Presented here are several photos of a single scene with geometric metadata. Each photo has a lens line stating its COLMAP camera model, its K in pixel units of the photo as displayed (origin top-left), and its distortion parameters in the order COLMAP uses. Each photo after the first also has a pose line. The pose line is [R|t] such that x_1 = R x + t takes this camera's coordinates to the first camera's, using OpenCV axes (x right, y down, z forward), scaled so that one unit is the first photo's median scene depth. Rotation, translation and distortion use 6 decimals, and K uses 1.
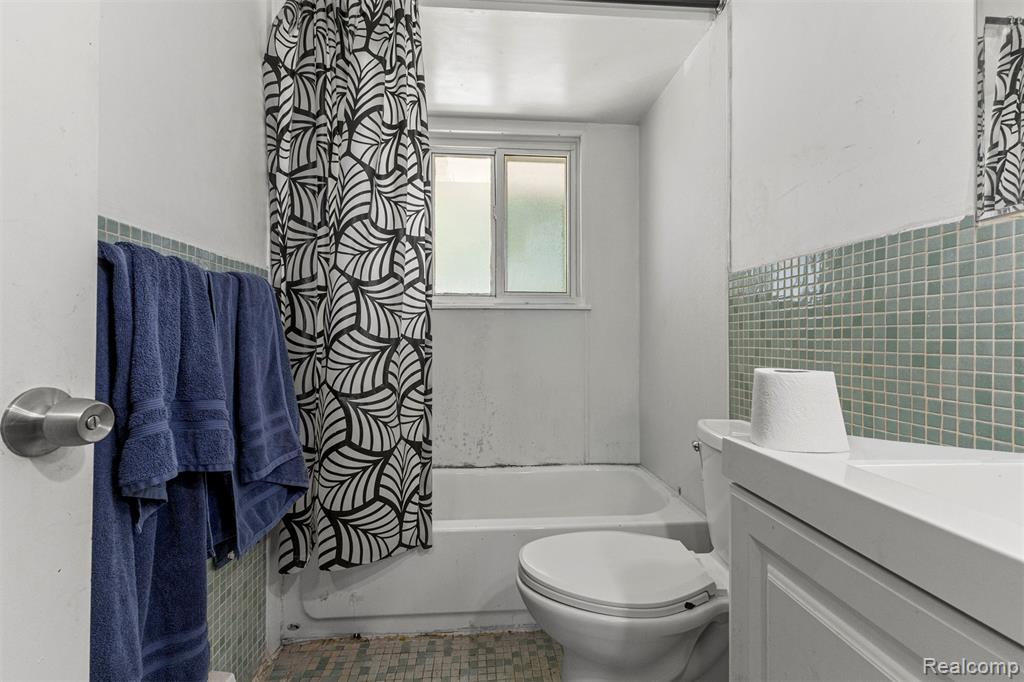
lens RADIAL K [[441.2, 0, 509.8], [0, 441.2, 337.5], [0, 0, 1]] dist [0.003447, -0.000436]
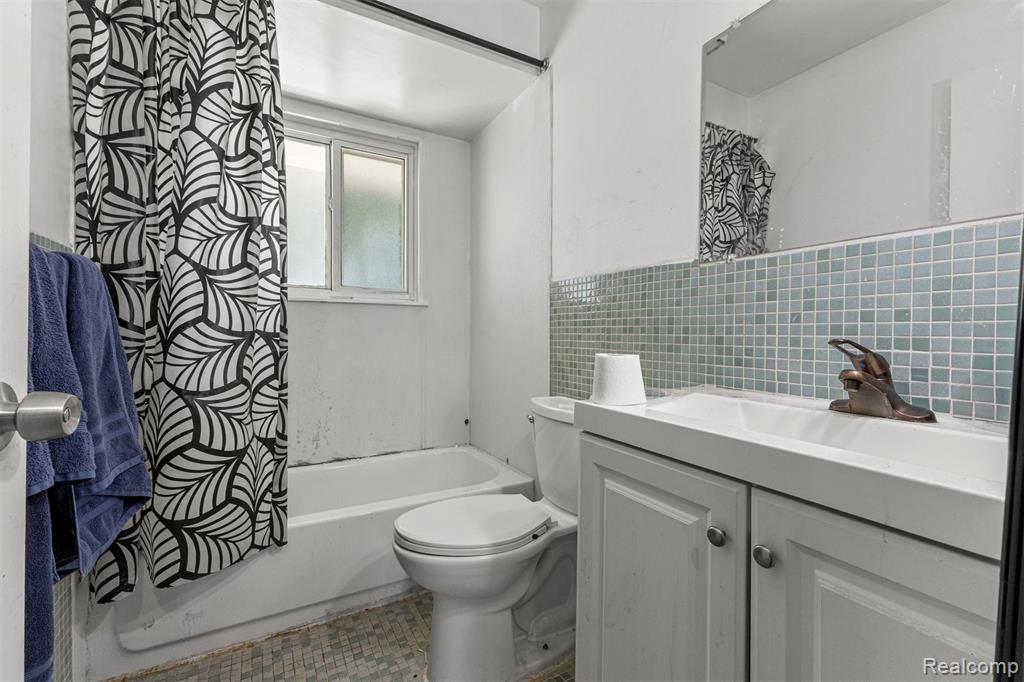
lens RADIAL K [[441.2, 0, 509.8], [0, 441.2, 337.5], [0, 0, 1]] dist [0.003447, -0.000436]
pose [[0.905861, 0.001174, 0.423574, -0.152403], [-0.006508, 0.999917, 0.011146, 0.000400], [-0.423525, -0.012853, 0.905793, -0.104886]]
